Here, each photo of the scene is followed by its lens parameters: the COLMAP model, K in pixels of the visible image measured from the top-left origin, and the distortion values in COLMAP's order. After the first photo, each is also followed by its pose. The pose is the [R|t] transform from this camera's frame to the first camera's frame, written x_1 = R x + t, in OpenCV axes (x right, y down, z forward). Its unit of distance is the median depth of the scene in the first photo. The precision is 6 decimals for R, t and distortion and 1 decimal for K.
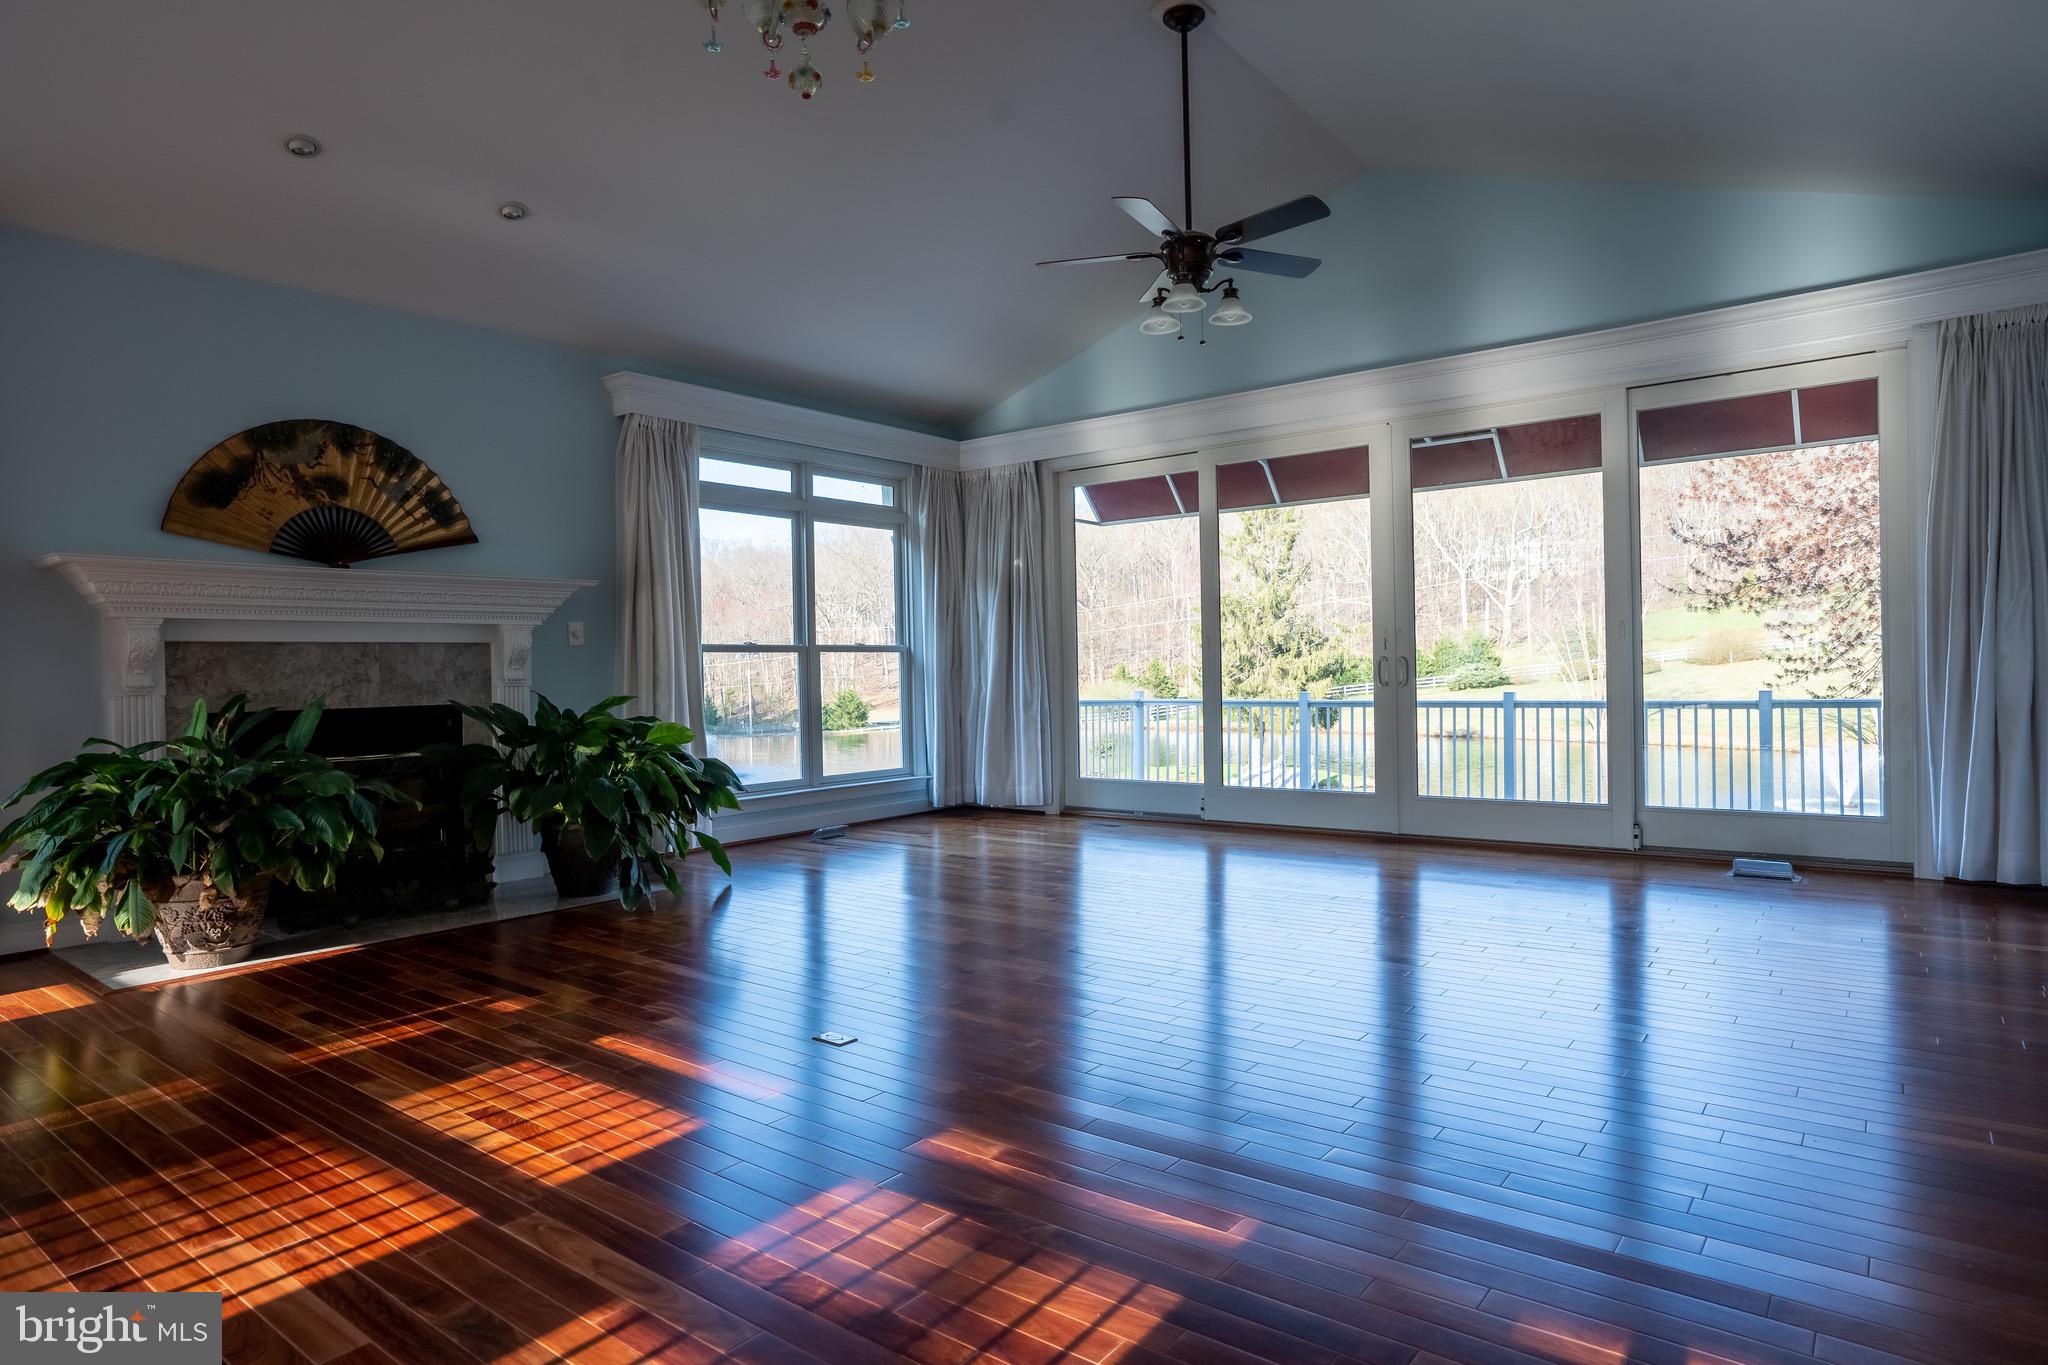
lens RADIAL K [[1181.0, 0, 1030.4], [0, 1181.0, 658.1], [0, 0, 1]] dist [-0.068551, 0.049864]
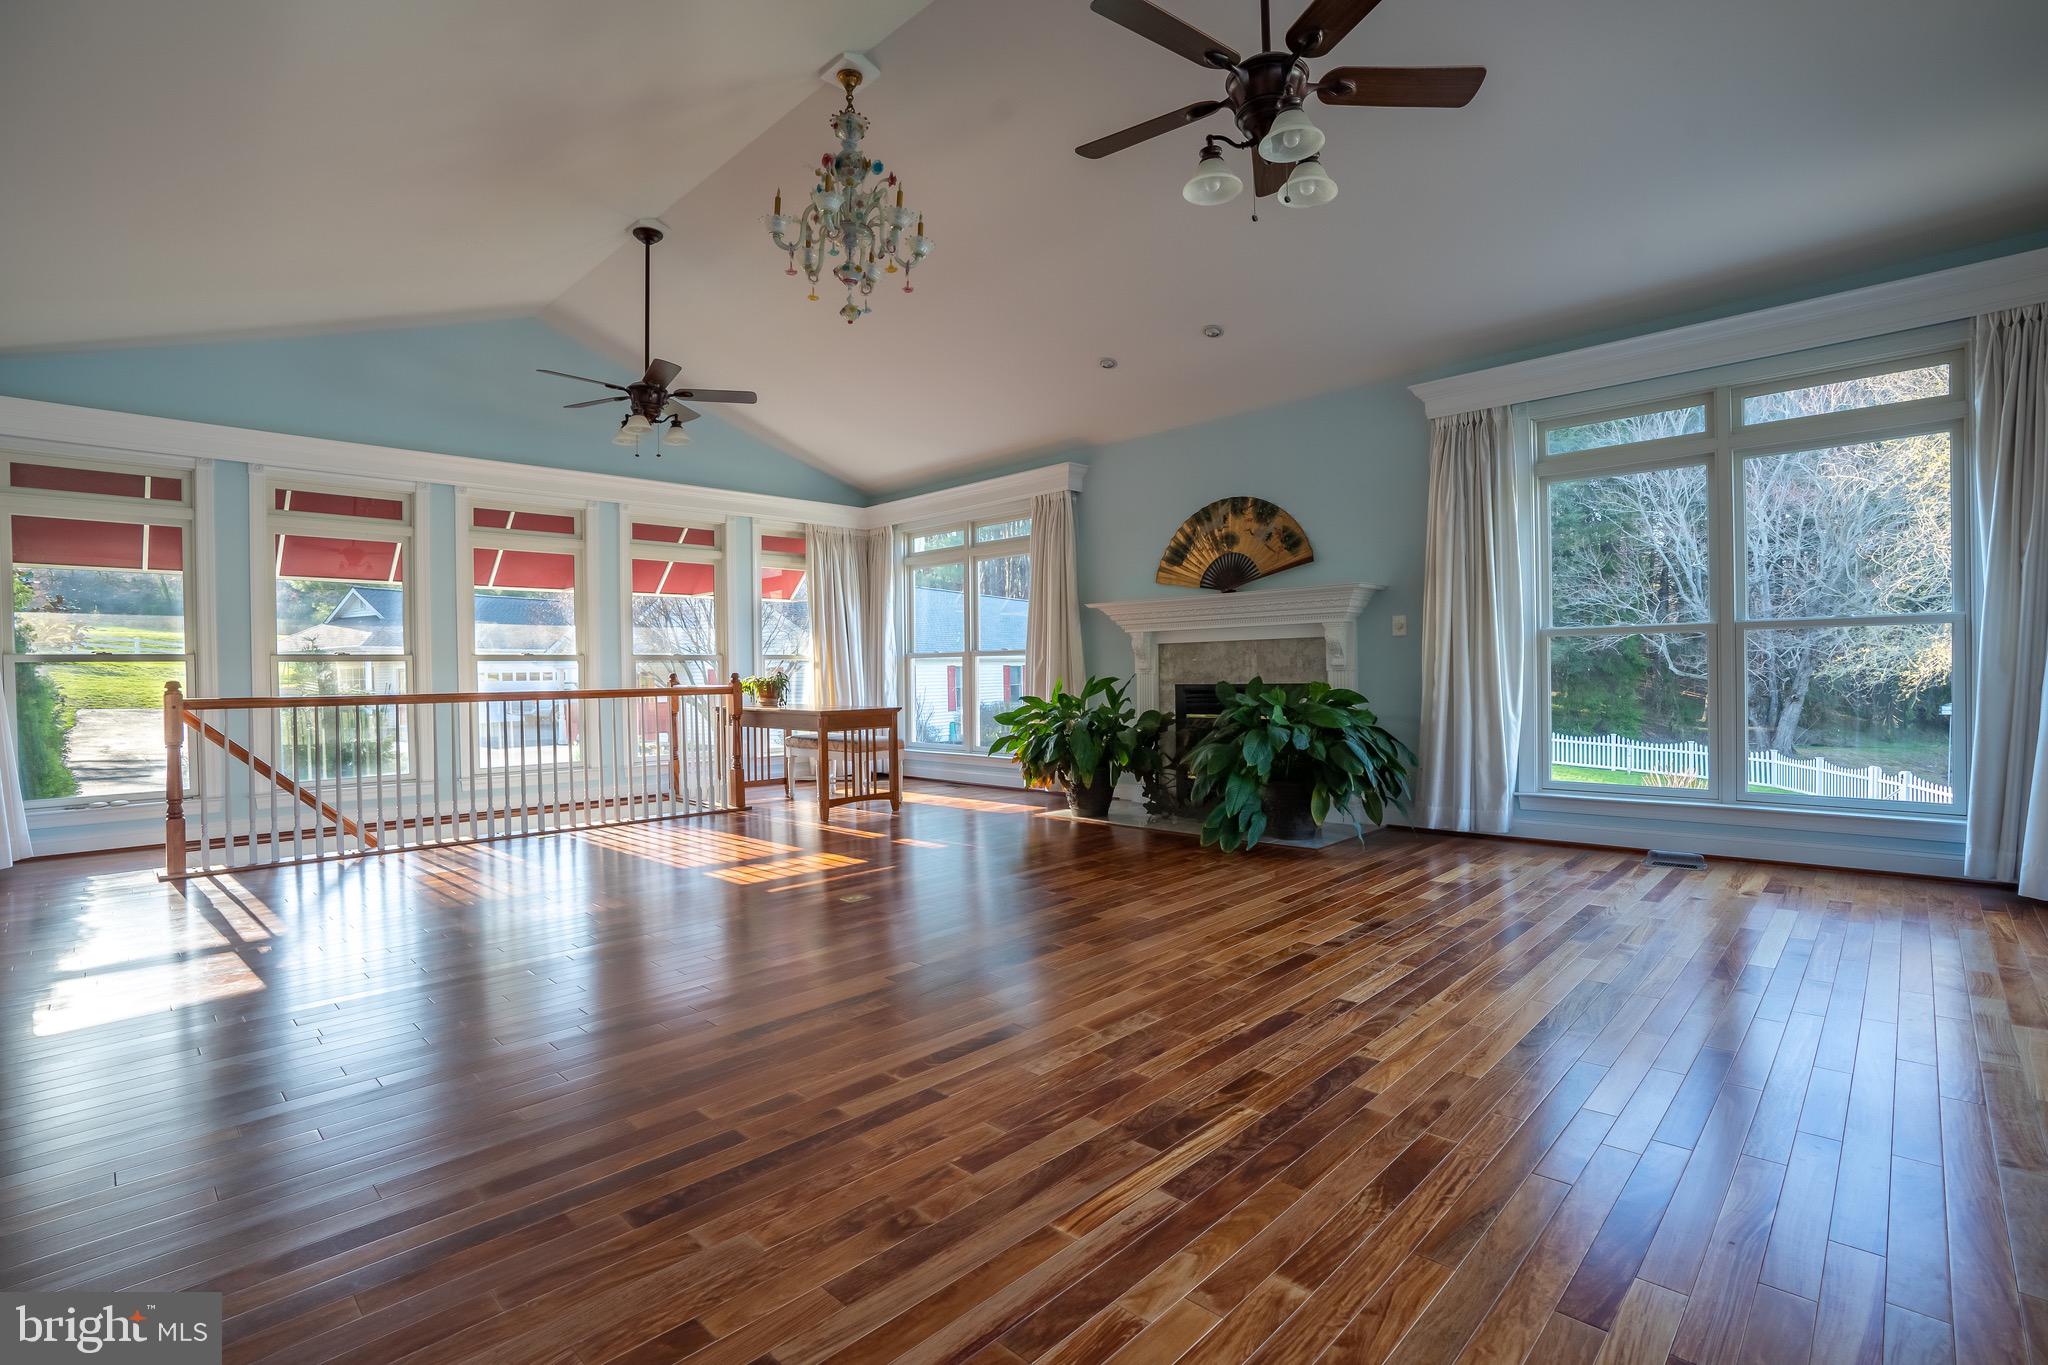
lens RADIAL K [[982.8, 0, 1024.0], [0, 982.8, 682.5], [0, 0, 1]] dist [-0.053364, 0.027471]
pose [[-0.123218, 0.019812, -0.992182, 0.698909], [0.020399, 0.999640, 0.017427, 0.012734], [0.992170, -0.018092, -0.123578, 0.847716]]
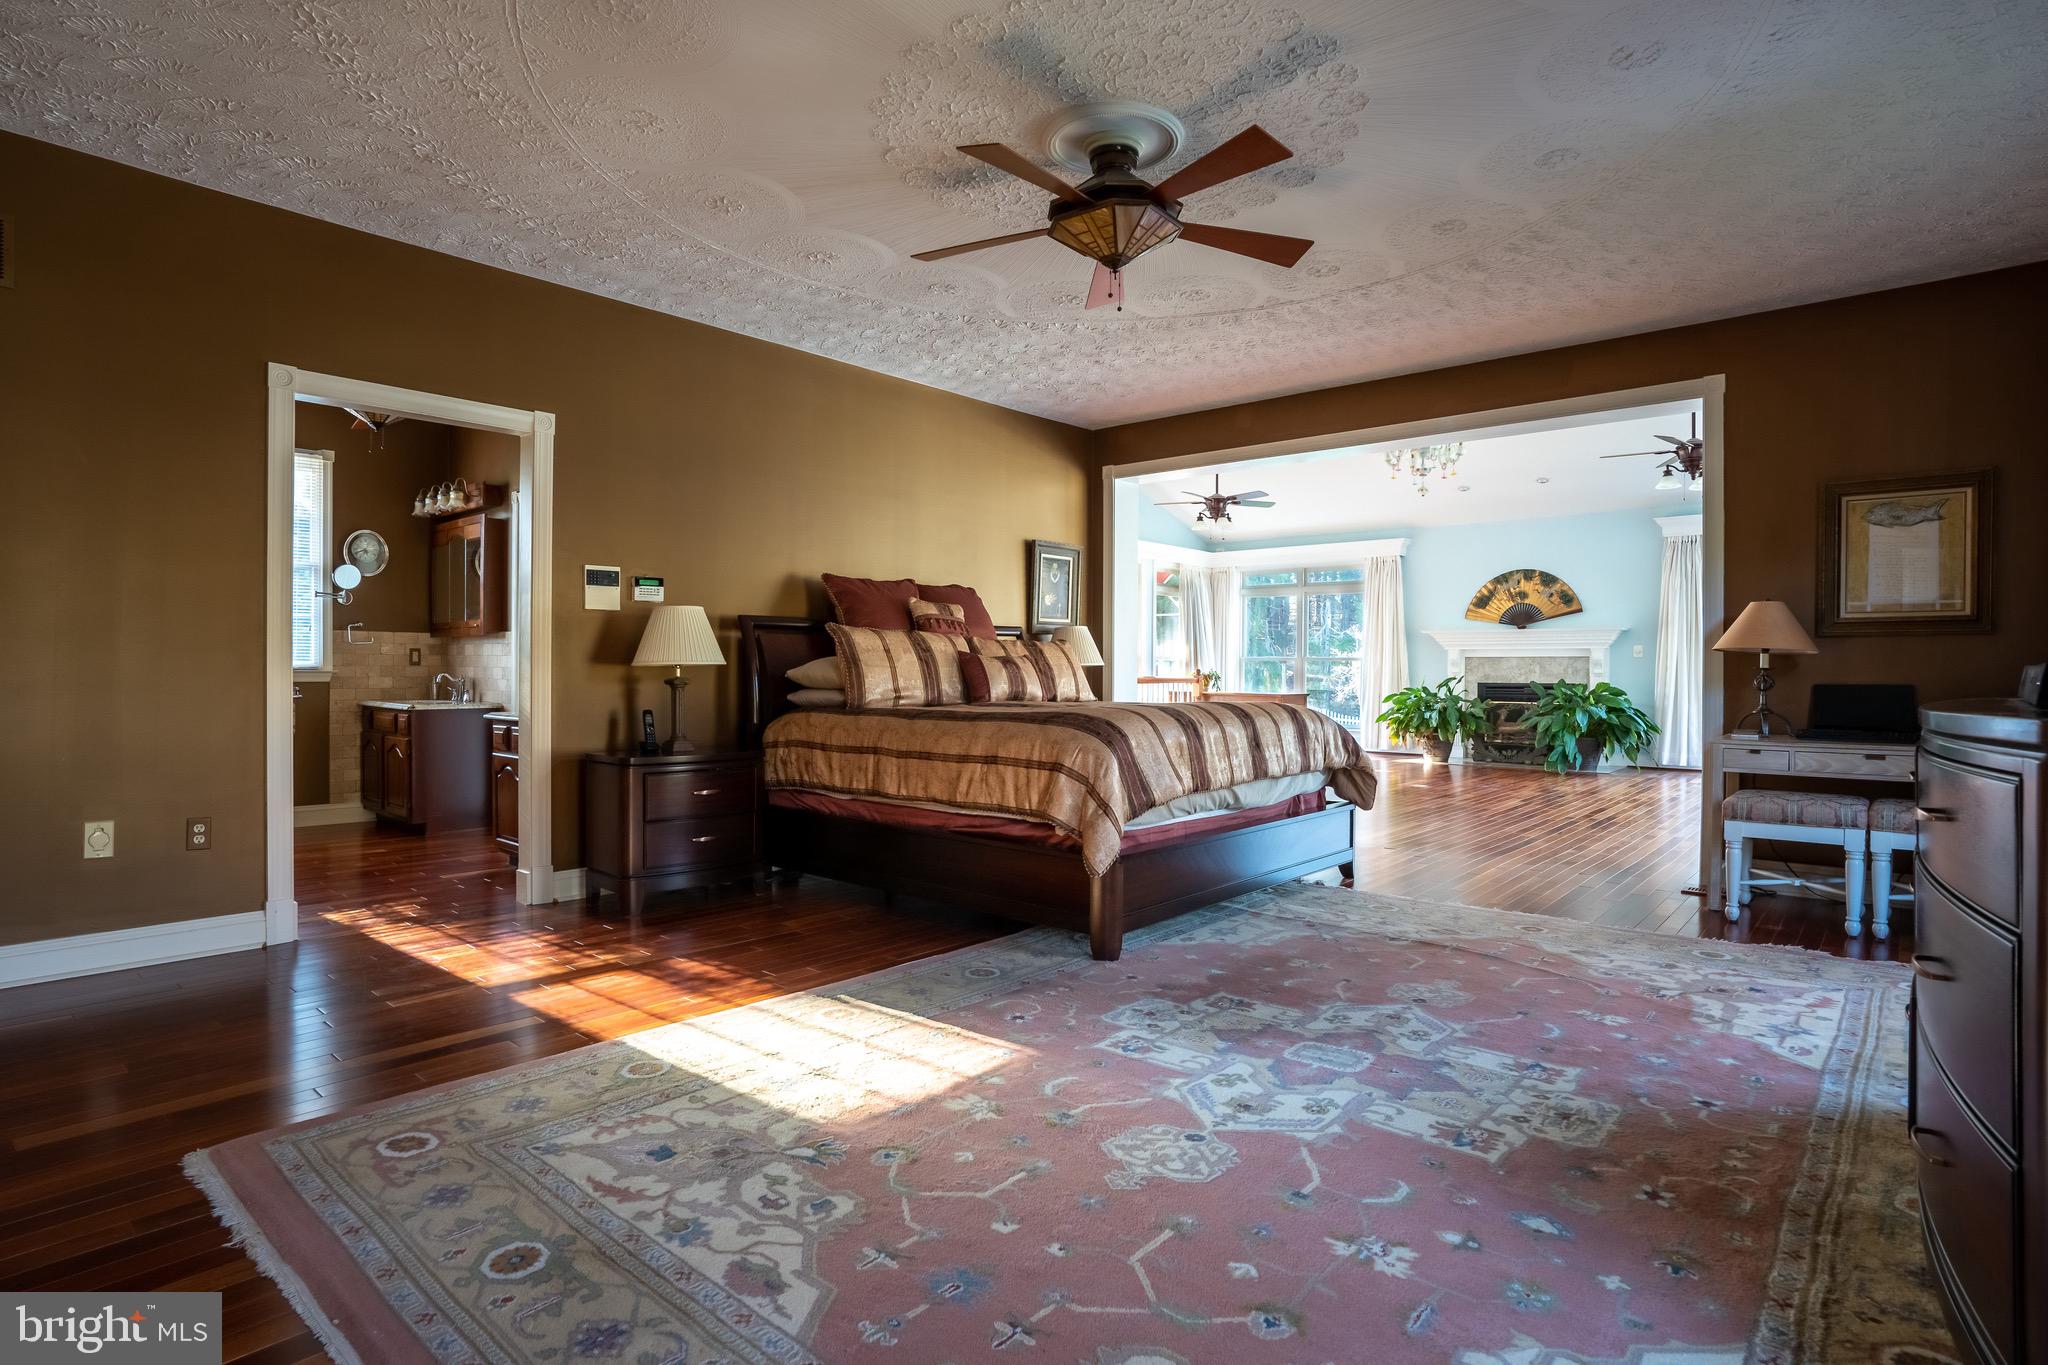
lens RADIAL K [[1057.8, 0, 1023.5], [0, 1057.8, 674.0], [0, 0, 1]] dist [-0.063789, 0.032795]
pose [[-0.085603, 0.009591, -0.996283, 1.690556], [-0.004938, 0.999937, 0.010051, 0.006032], [0.996317, 0.005780, -0.085551, 0.105147]]
